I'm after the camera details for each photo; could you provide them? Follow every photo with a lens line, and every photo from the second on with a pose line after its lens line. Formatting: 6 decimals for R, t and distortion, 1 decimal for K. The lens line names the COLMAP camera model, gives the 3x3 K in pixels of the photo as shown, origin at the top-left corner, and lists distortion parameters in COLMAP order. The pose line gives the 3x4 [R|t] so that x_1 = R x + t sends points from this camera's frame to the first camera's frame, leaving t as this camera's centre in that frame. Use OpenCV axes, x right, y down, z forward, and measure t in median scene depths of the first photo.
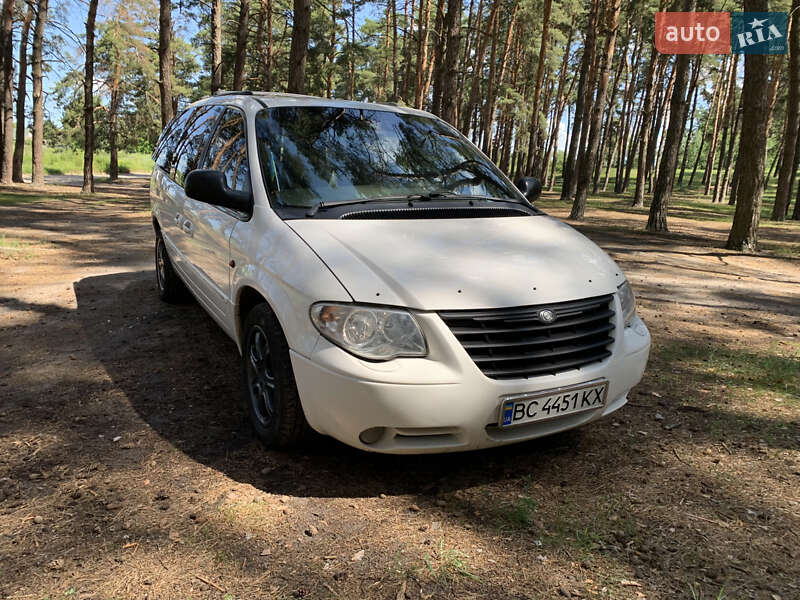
lens RADIAL K [[597.7, 0, 388.6], [0, 597.7, 296.5], [0, 0, 1]] dist [0.014187, -0.004911]
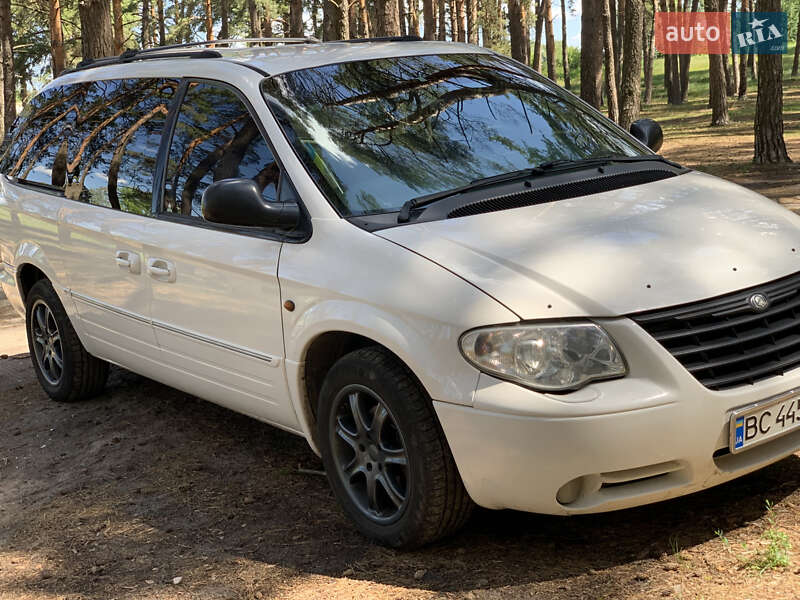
lens RADIAL K [[1159.9, 0, 400.0], [0, 1159.9, 300.0], [0, 0, 1]] dist [0.025174, -0.046191]
pose [[0.981569, -0.153788, 0.113453, -0.348681], [0.158578, 0.986746, -0.034426, 0.008466], [-0.106655, 0.051783, 0.992947, -0.425147]]
